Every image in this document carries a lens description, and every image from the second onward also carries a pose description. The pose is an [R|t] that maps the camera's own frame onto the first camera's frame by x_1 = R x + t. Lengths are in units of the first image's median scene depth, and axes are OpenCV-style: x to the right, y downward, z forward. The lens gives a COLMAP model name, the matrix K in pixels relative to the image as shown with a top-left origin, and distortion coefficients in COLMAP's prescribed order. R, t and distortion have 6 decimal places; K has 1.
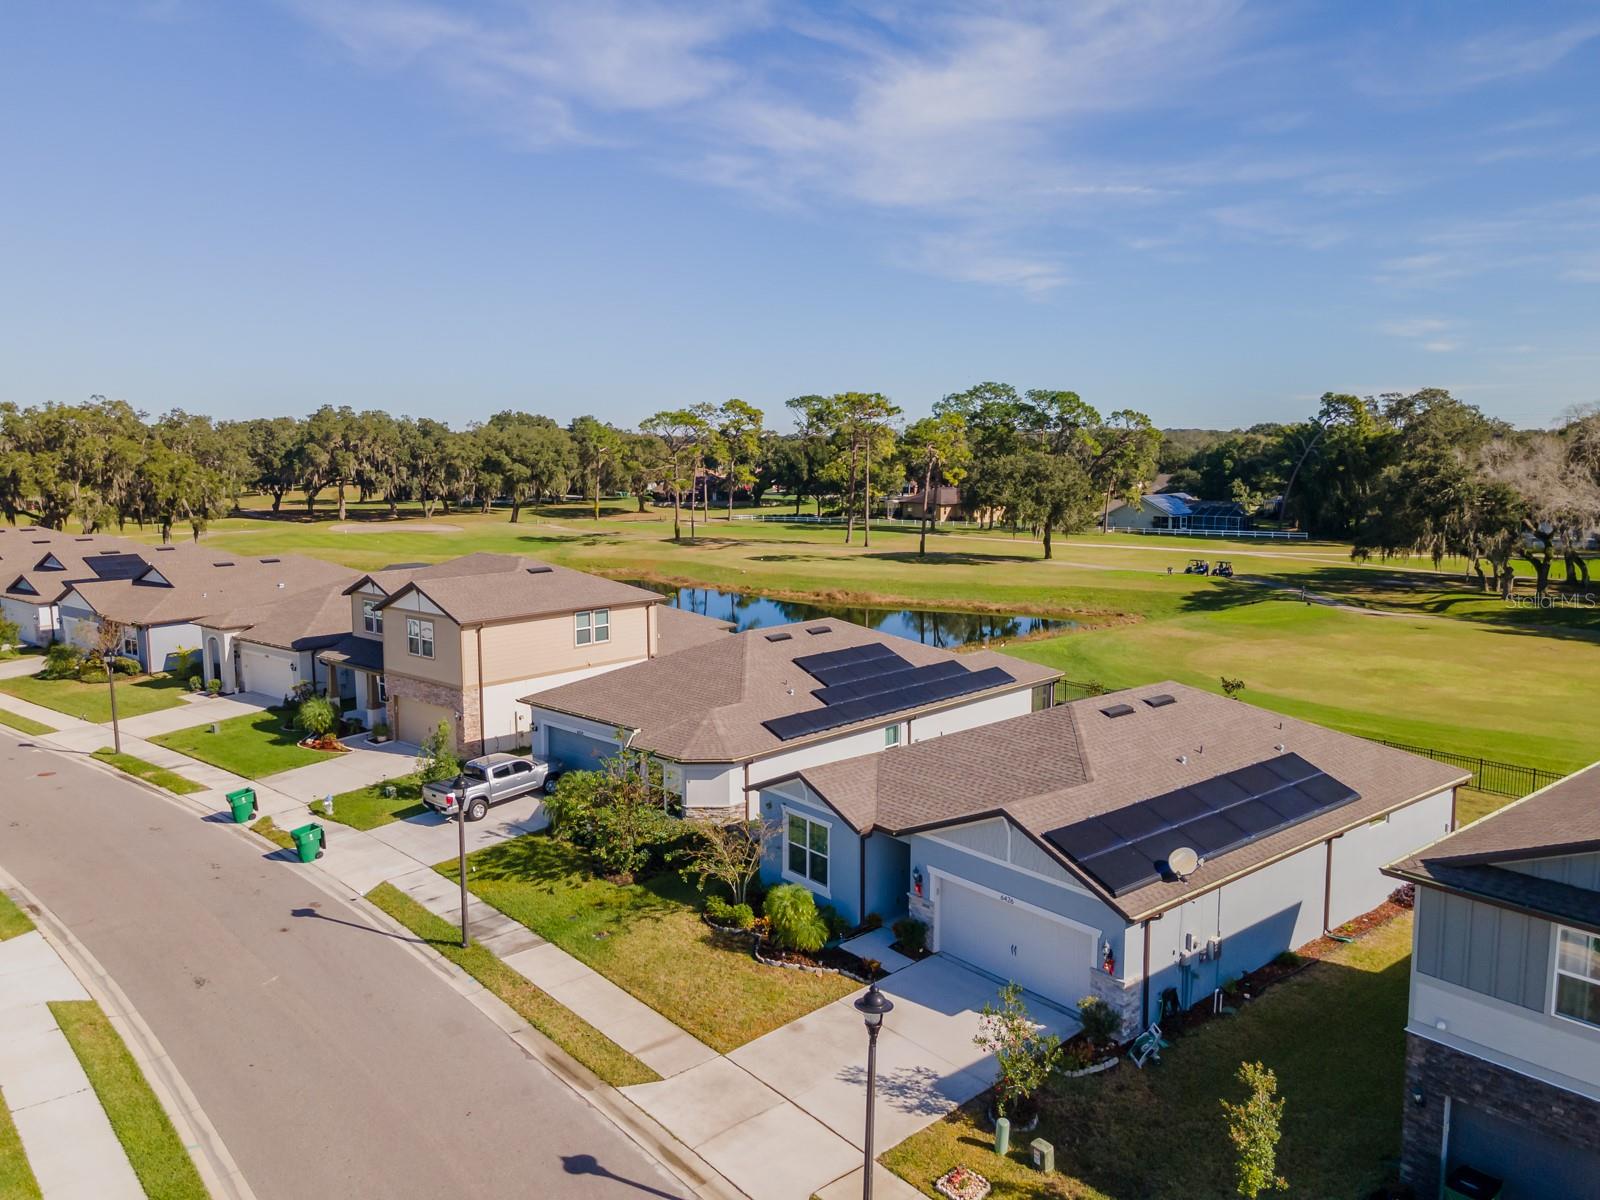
lens RADIAL K [[1164.4, 0, 790.8], [0, 1164.4, 600.6], [0, 0, 1]] dist [0.042683, 0.000145]
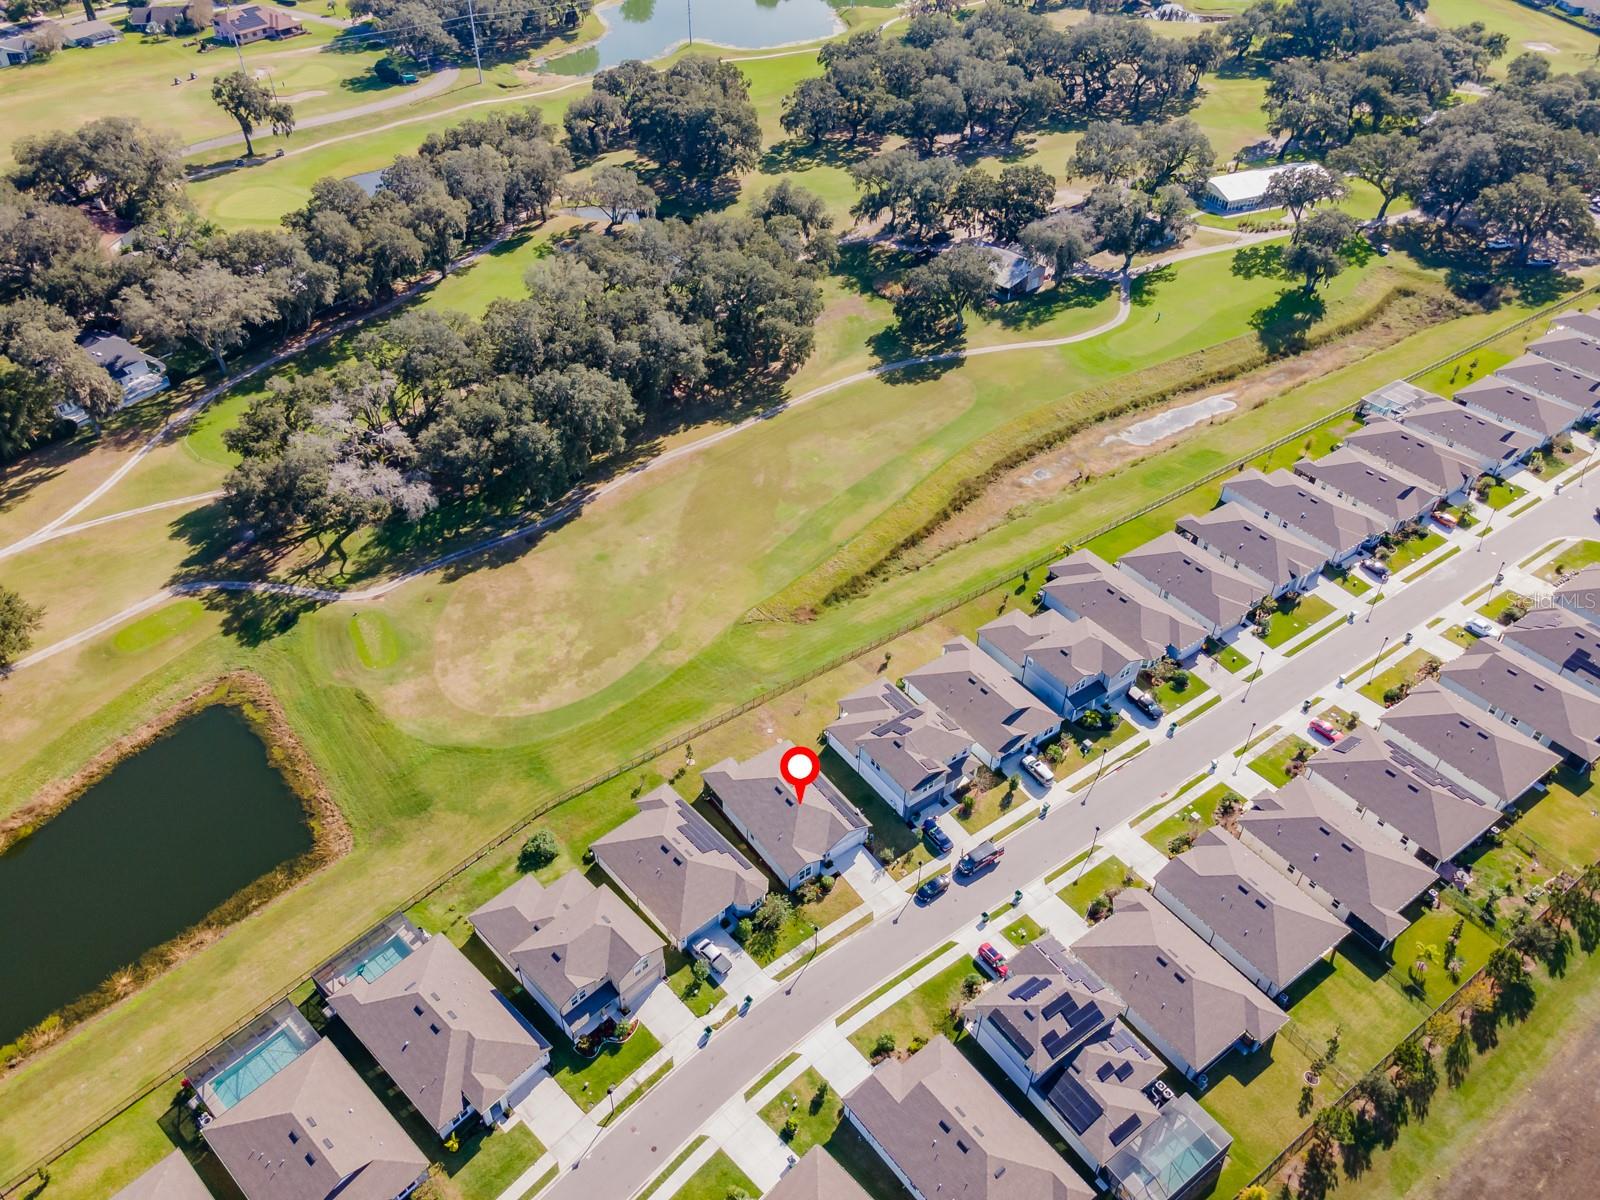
lens RADIAL K [[1164.4, 0, 790.9], [0, 1164.4, 599.2], [0, 0, 1]] dist [0.042683, 0.000145]
pose [[0.064826, -0.635000, 0.769787, -2.466687], [0.117329, 0.770910, 0.626045, -3.029040], [-0.990975, 0.049734, 0.124480, 0.438546]]
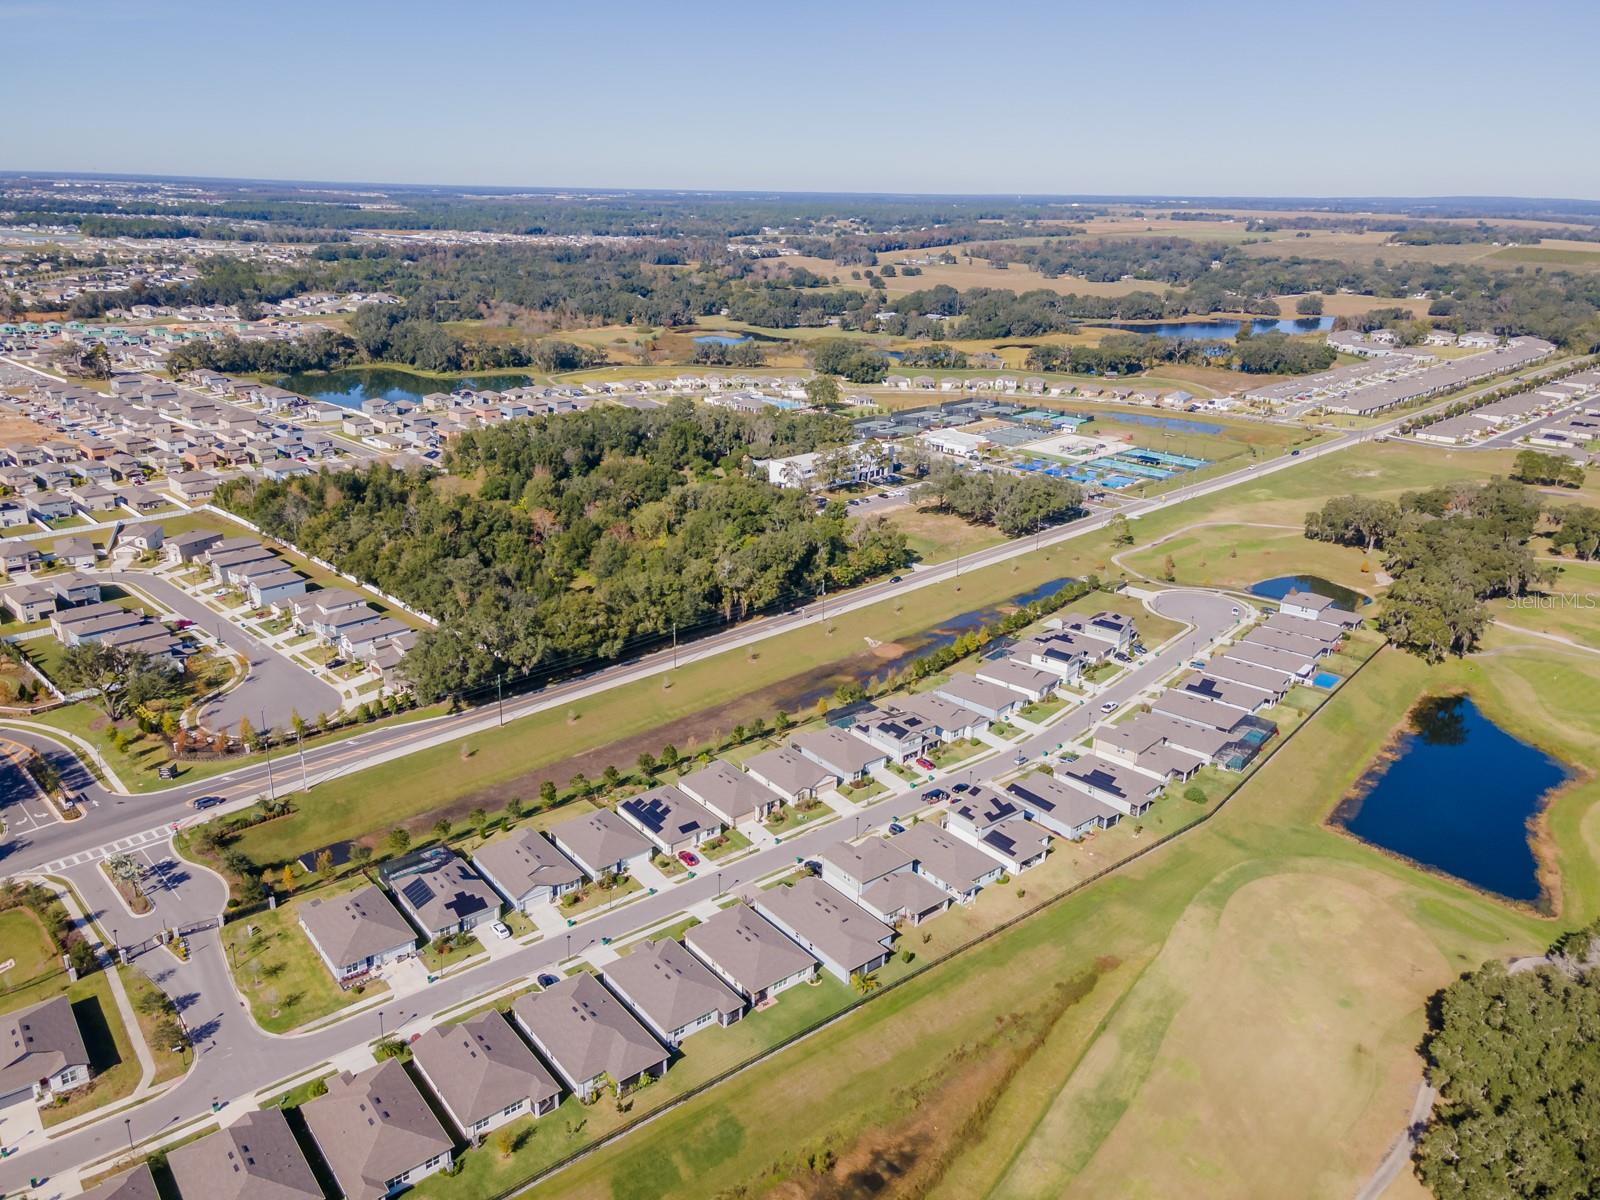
lens RADIAL K [[1164.4, 0, 797.4], [0, 1164.4, 599.7], [0, 0, 1]] dist [0.042683, 0.000145]
pose [[-0.009304, 0.341176, -0.939953, 6.213593], [-0.151719, 0.928630, 0.338568, -2.960222], [0.988380, 0.145759, 0.043123, -0.927819]]
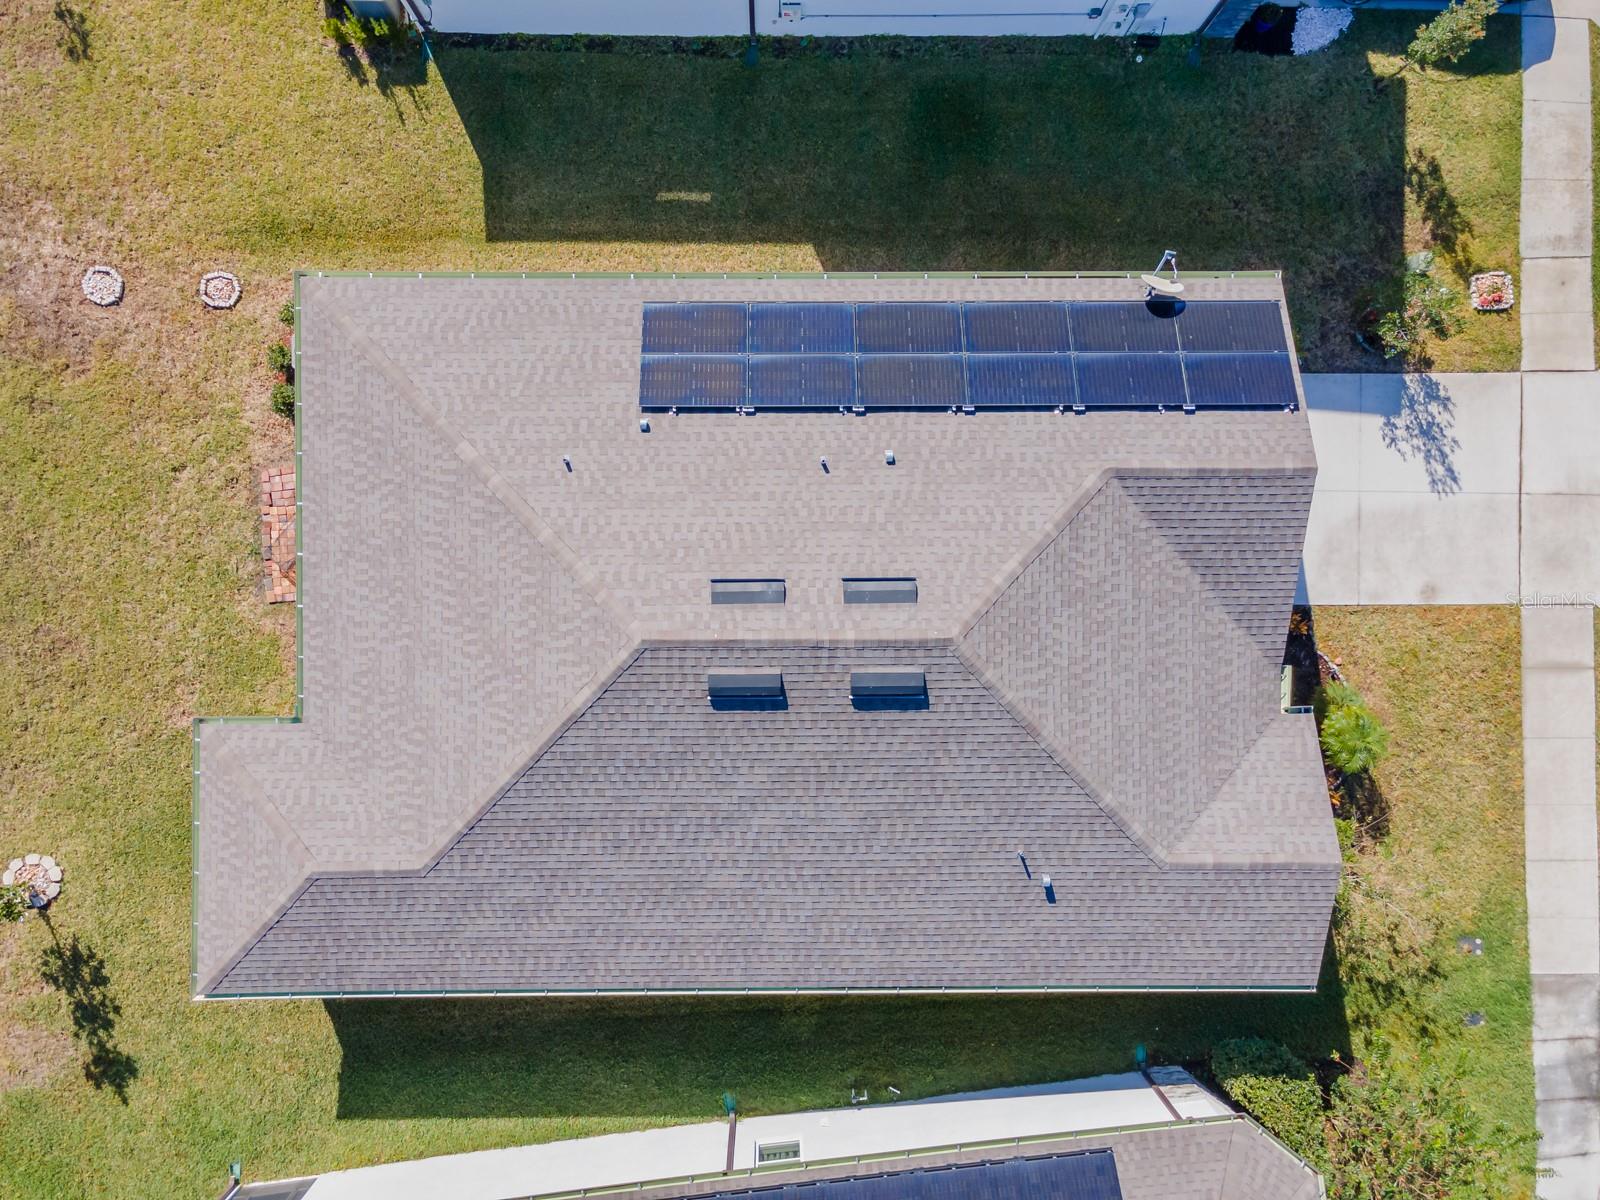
lens RADIAL K [[1164.4, 0, 796.2], [0, 1164.4, 599.7], [0, 0, 1]] dist [0.042683, 0.000145]
pose [[-0.773634, -0.633623, -0.003621, 0.294014], [0.076882, -0.099539, 0.992059, -0.447191], [-0.628951, 0.767212, 0.125720, 0.914711]]
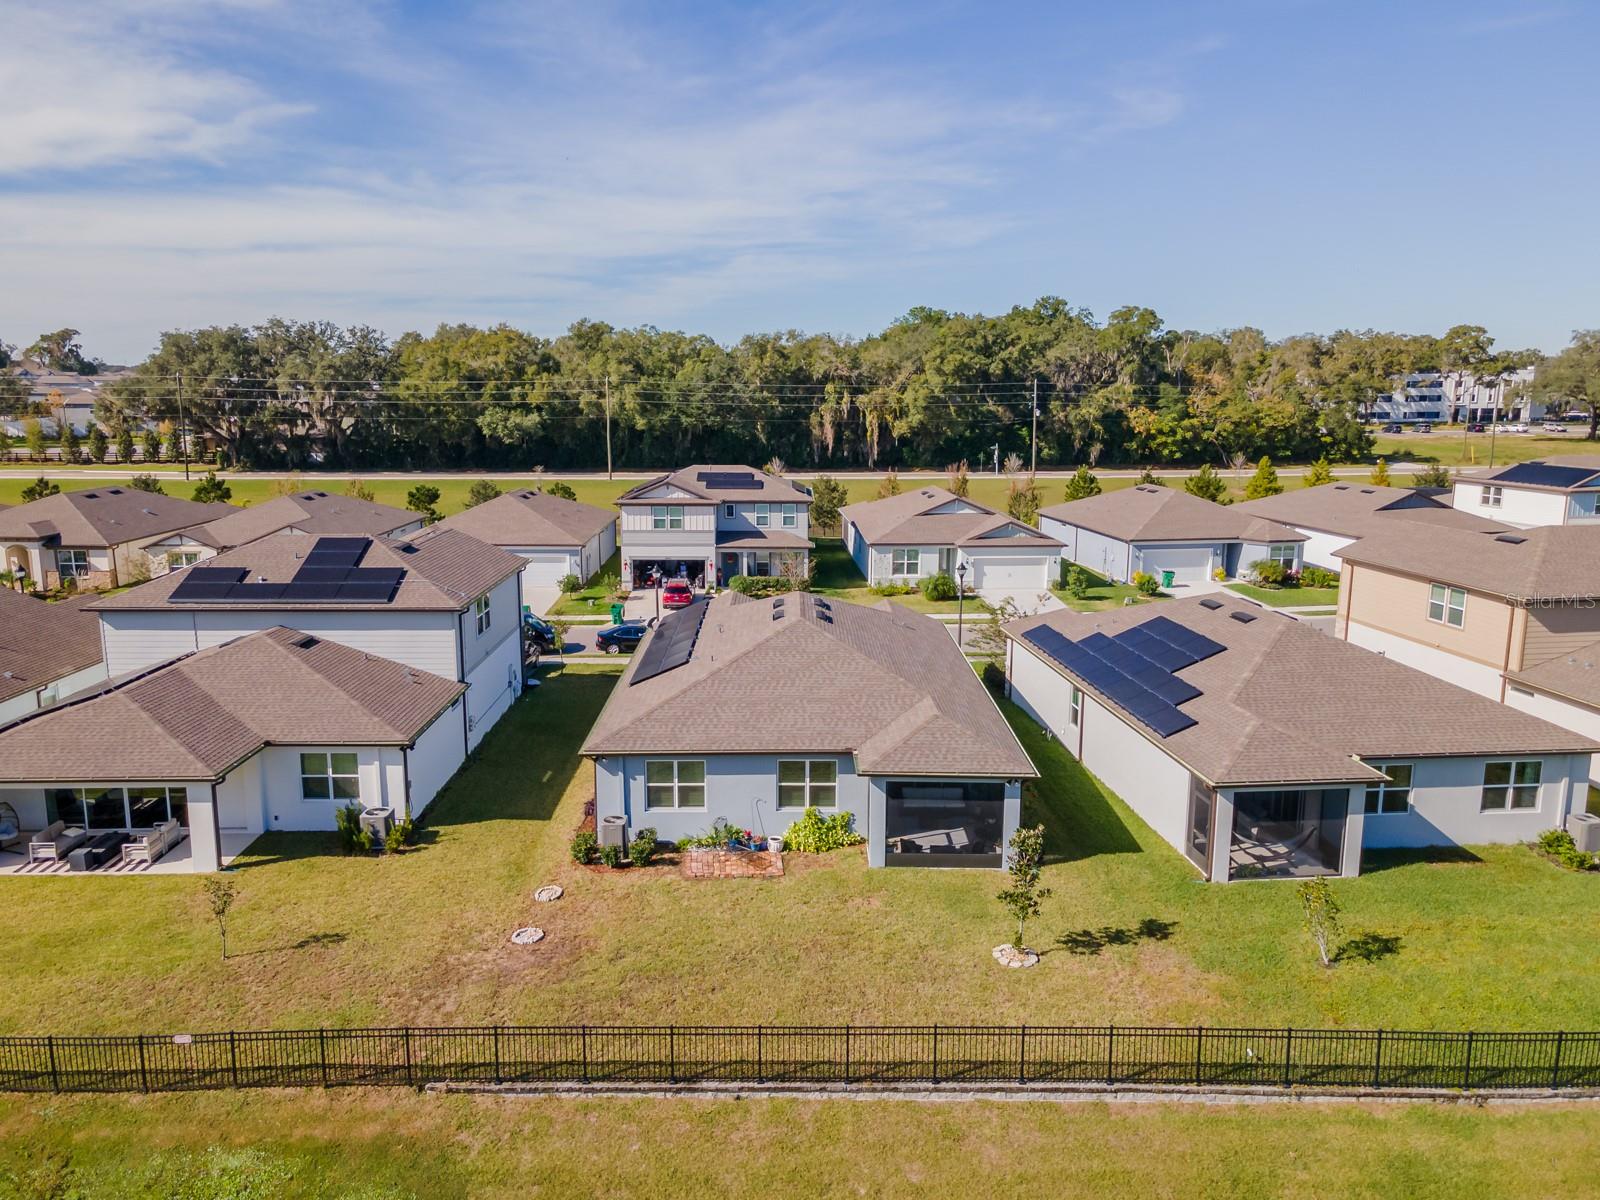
lens RADIAL K [[1164.4, 0, 793.7], [0, 1164.4, 598.6], [0, 0, 1]] dist [0.042683, 0.000145]
pose [[-0.630708, 0.153185, -0.760751, 1.197370], [-0.096045, 0.957377, 0.272405, -0.259799], [0.770053, 0.244875, -0.589113, 1.695397]]
